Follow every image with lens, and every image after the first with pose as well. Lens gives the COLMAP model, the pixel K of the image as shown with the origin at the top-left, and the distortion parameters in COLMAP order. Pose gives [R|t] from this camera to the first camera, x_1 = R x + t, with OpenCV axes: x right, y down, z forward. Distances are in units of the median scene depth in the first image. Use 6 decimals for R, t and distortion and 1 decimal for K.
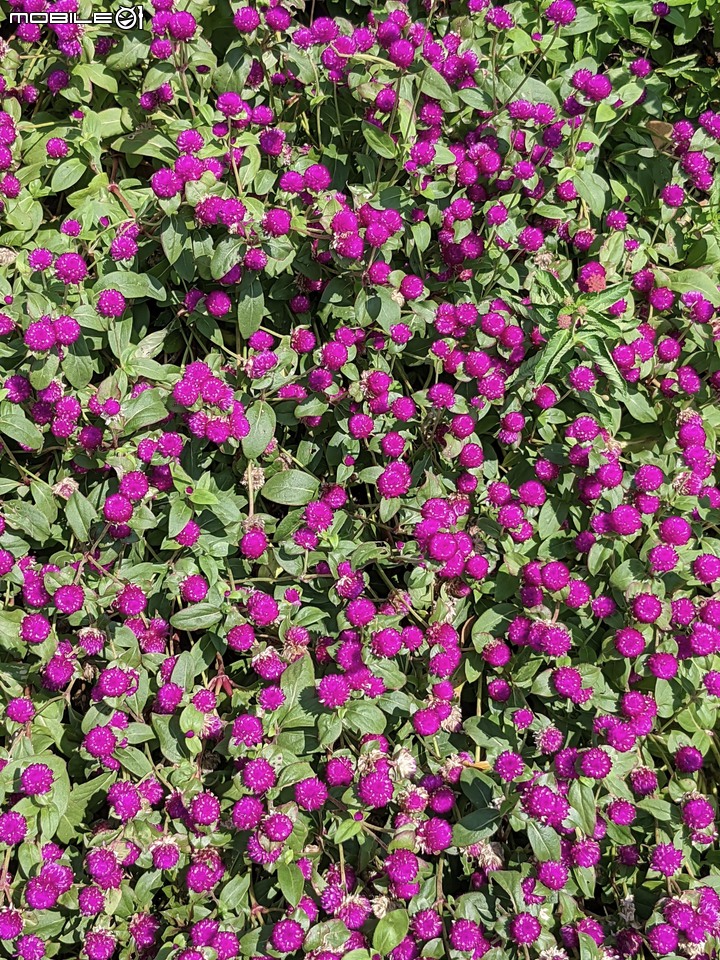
lens RADIAL K [[1473.8, 0, 360.0], [0, 1473.8, 480.0], [0, 0, 1]] dist [0.208092, -1.011978]
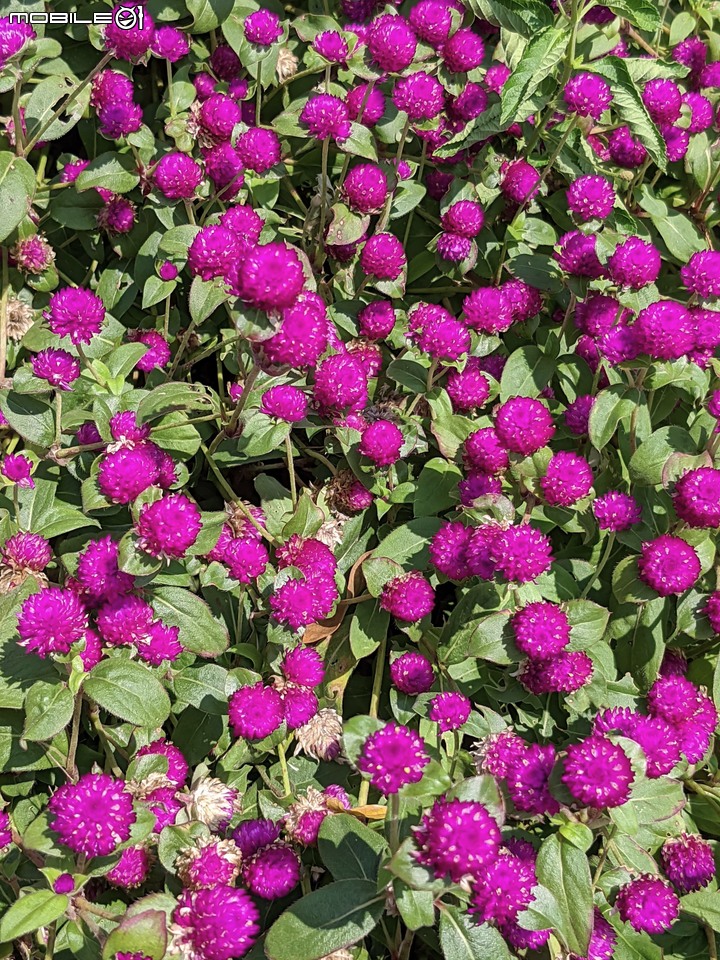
lens RADIAL K [[1473.8, 0, 360.0], [0, 1473.8, 480.0], [0, 0, 1]] dist [0.208092, -1.011978]
pose [[0.999087, 0.042649, -0.002358, 0.075392], [-0.042616, 0.991532, -0.122671, 0.141125], [-0.002893, 0.122660, 0.992445, 0.484898]]
